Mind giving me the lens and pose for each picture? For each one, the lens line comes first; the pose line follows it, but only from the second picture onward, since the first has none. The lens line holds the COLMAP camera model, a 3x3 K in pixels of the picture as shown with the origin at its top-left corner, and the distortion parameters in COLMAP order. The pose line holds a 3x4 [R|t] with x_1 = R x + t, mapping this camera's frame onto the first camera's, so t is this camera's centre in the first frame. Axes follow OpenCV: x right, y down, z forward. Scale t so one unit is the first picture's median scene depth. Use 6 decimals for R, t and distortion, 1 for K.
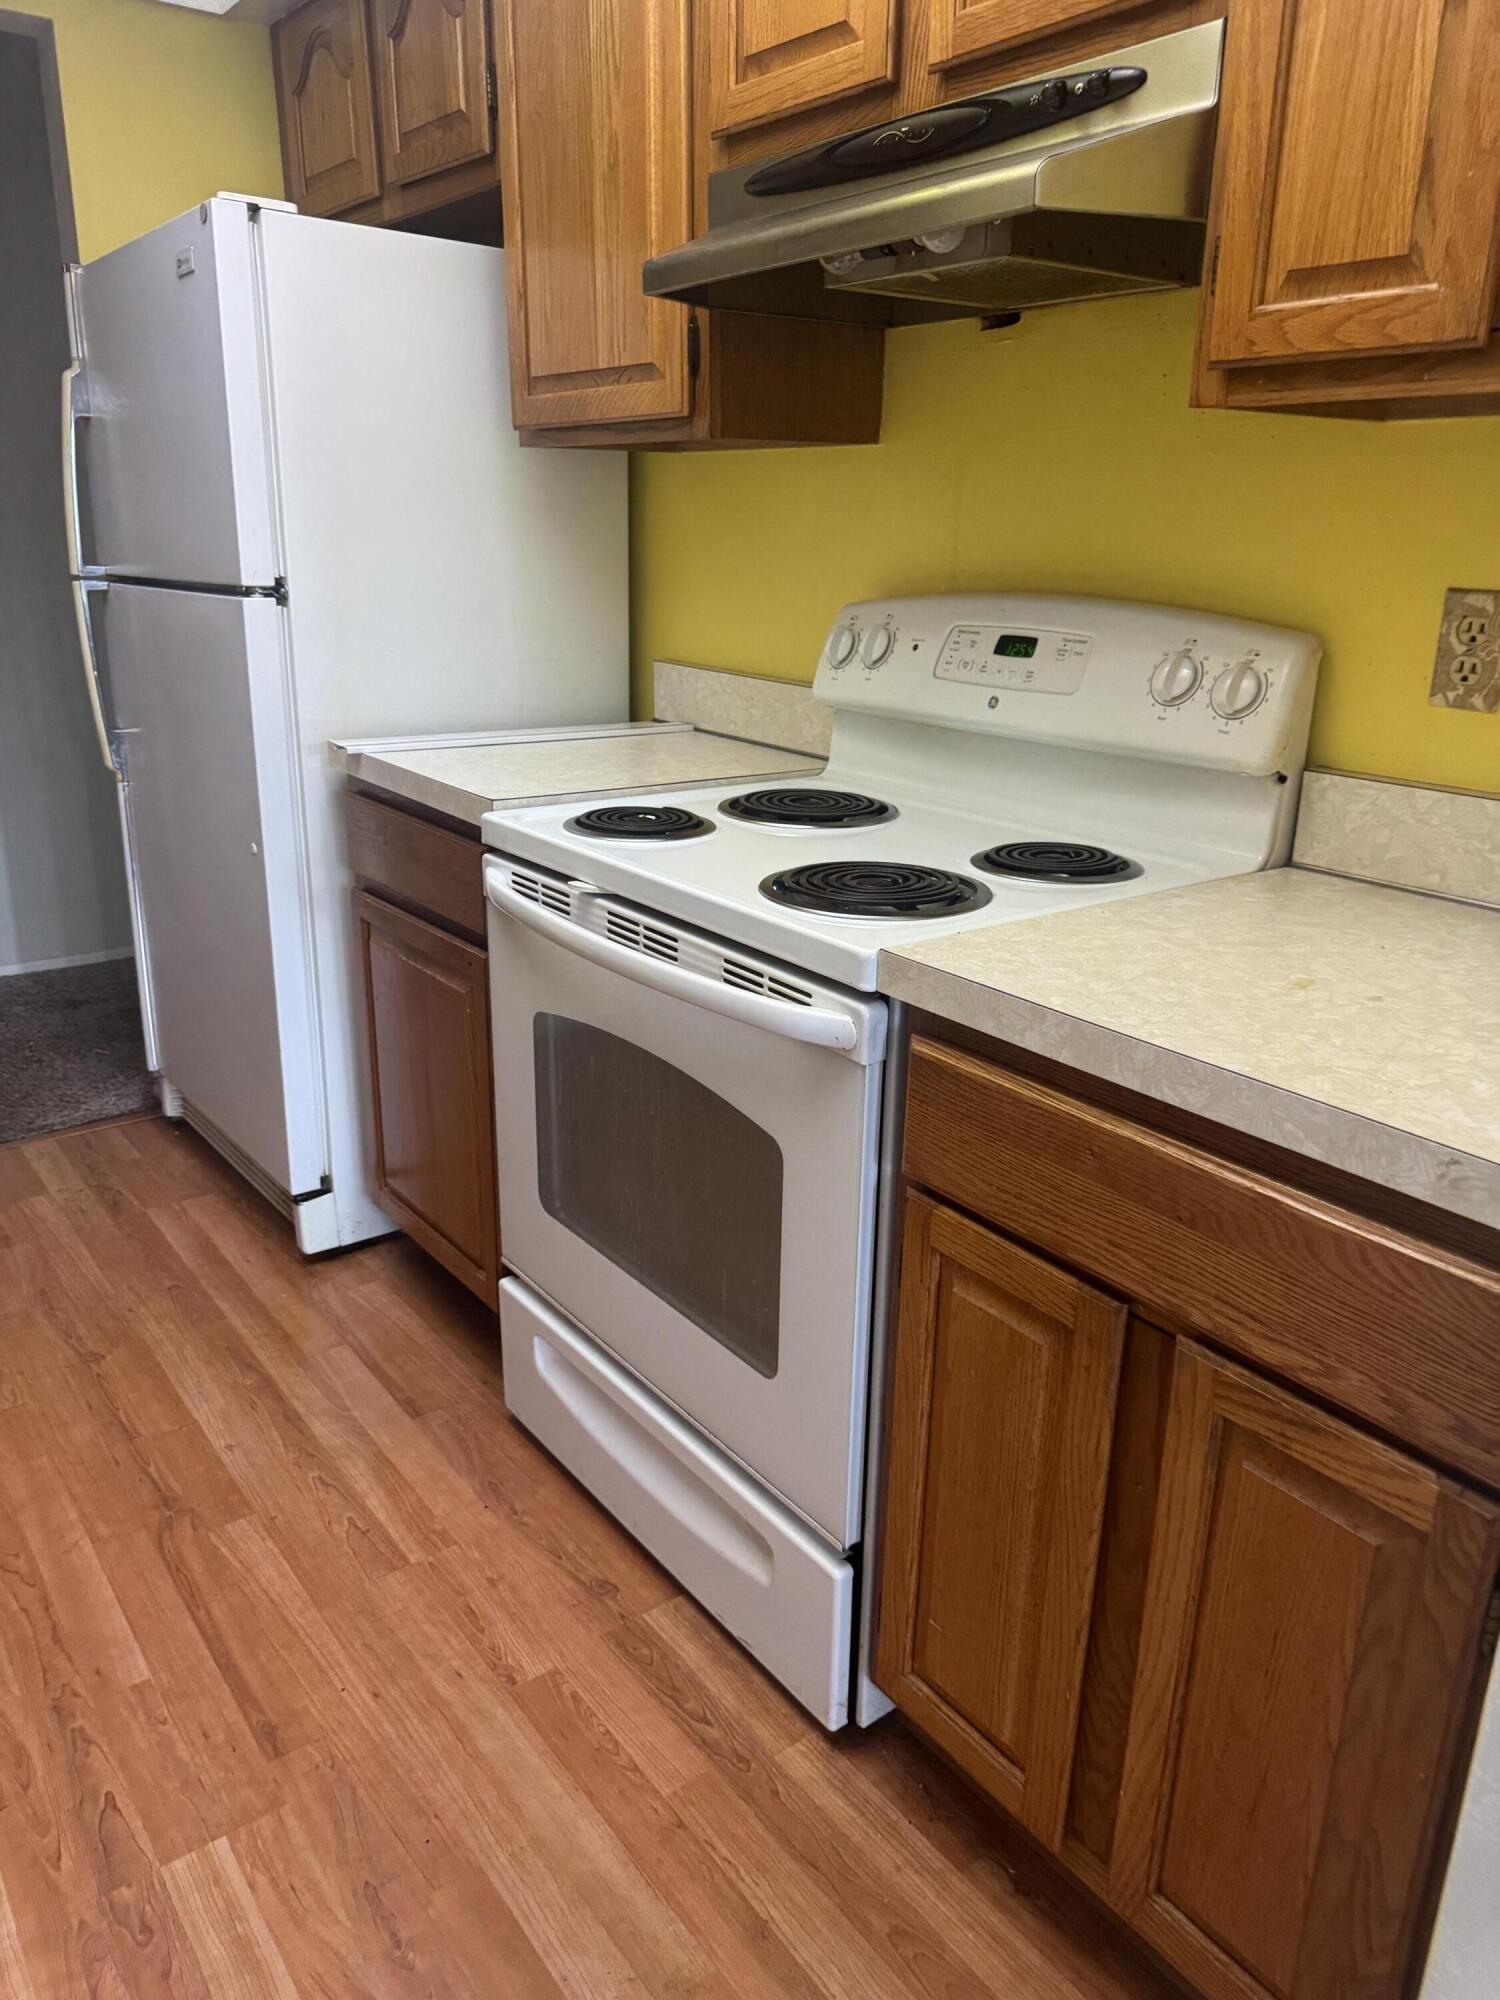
lens RADIAL K [[1454.0, 0, 743.4], [0, 1454.0, 990.3], [0, 0, 1]] dist [0.034362, -0.012550]
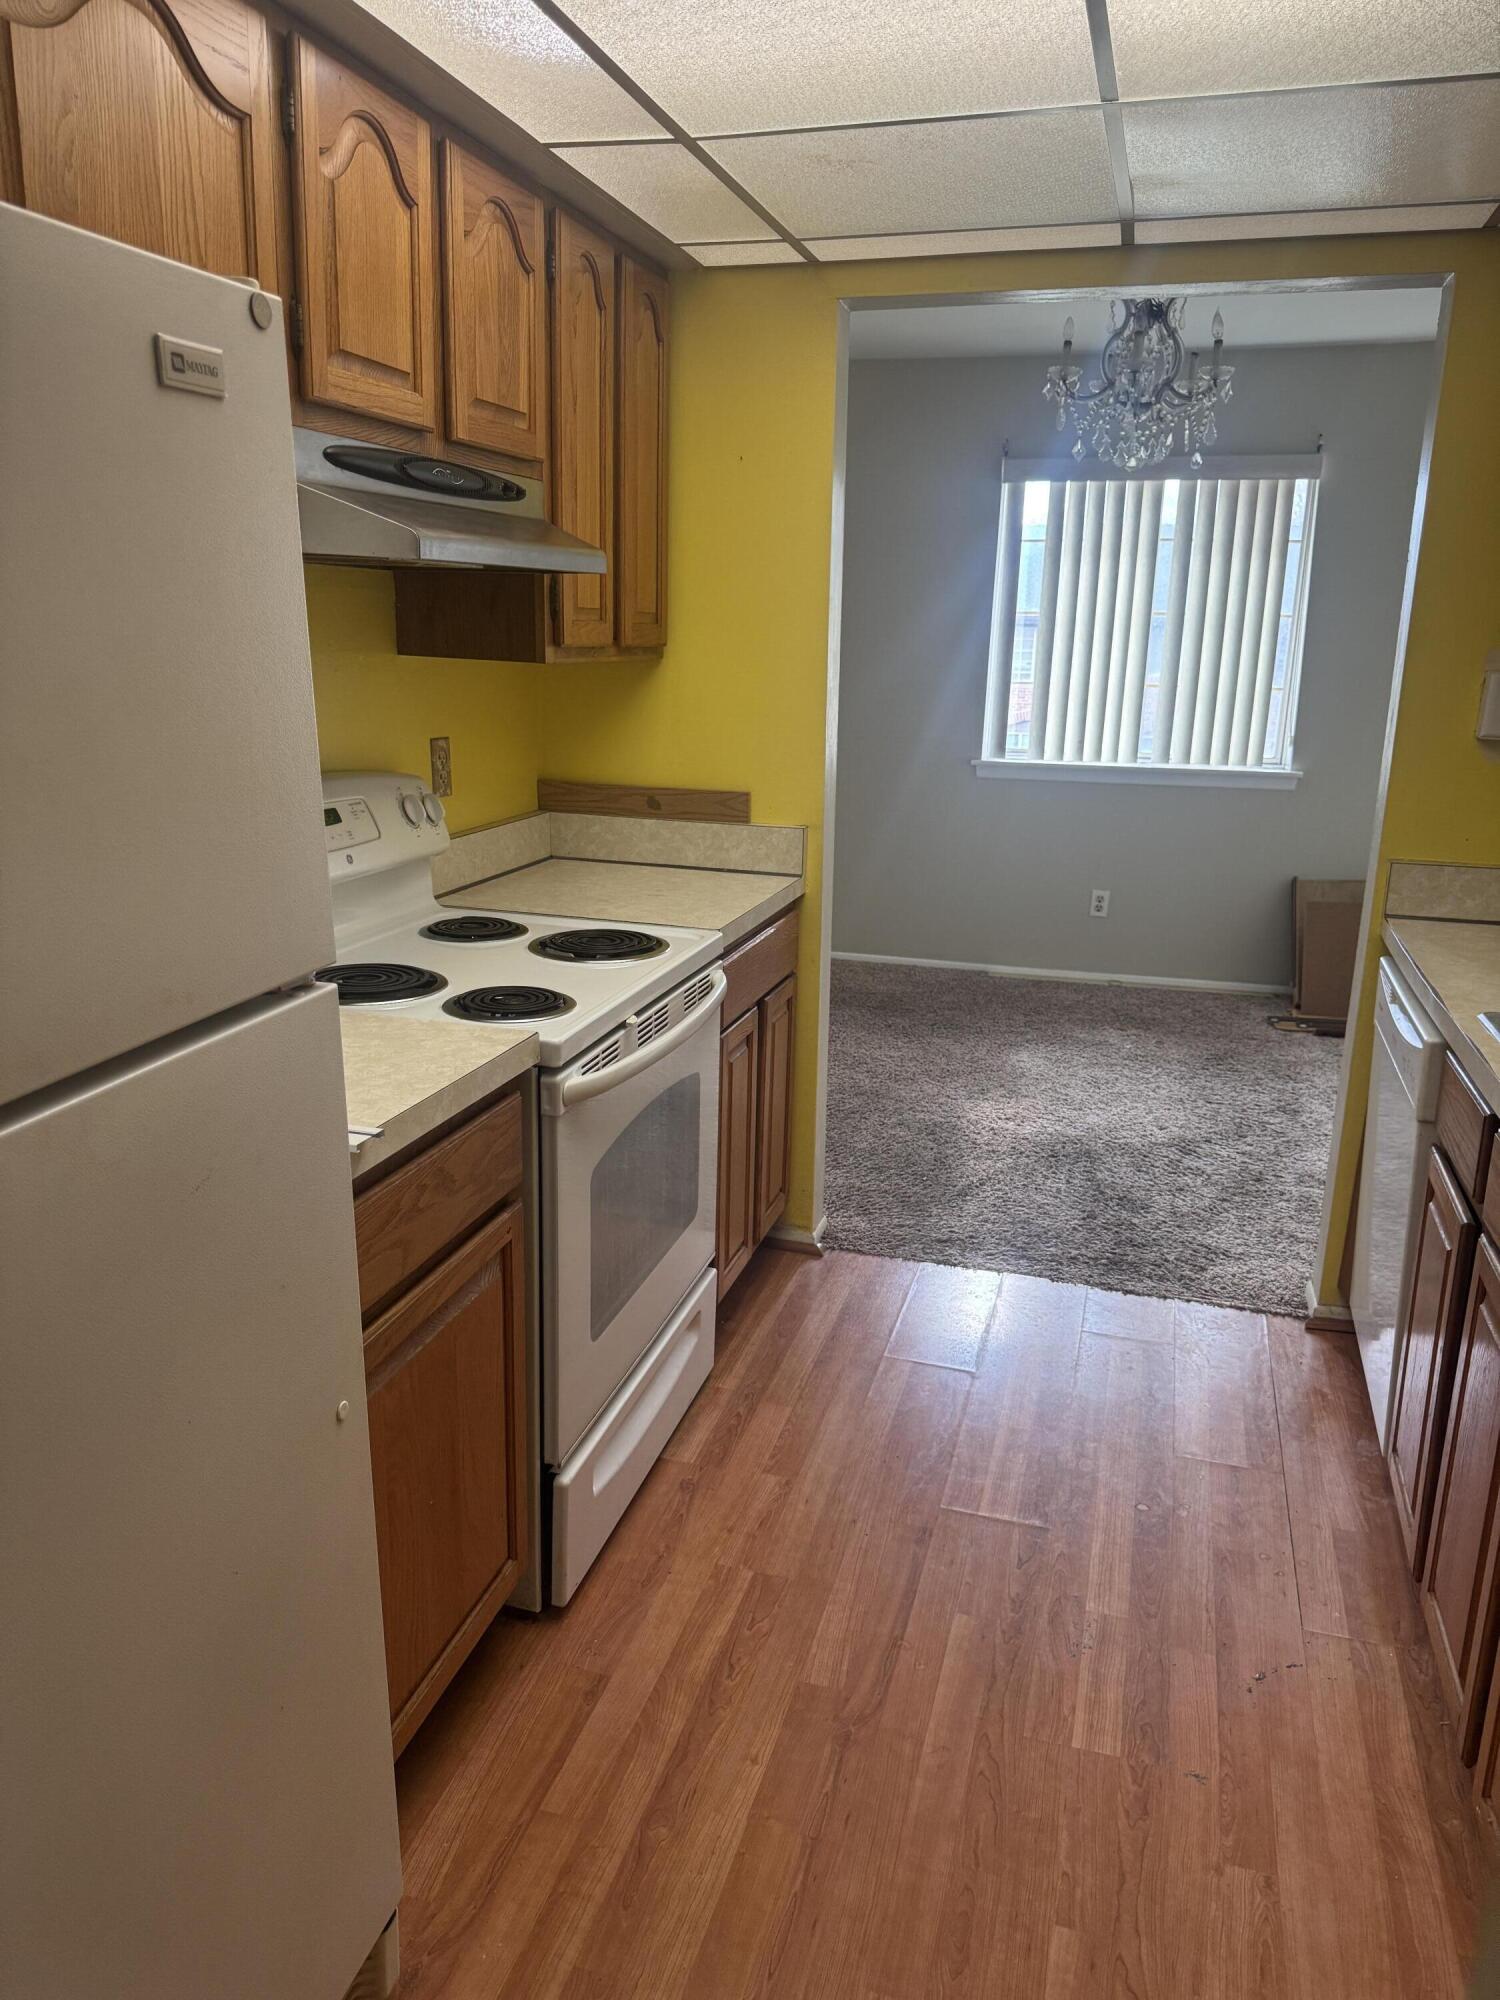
lens RADIAL K [[1454.0, 0, 743.1], [0, 1454.0, 1002.3], [0, 0, 1]] dist [0.034362, -0.012550]
pose [[-0.601180, -0.229771, 0.765368, -1.054608], [0.219501, 0.873450, 0.434632, -0.568611], [-0.768376, 0.429291, -0.474666, 1.383233]]
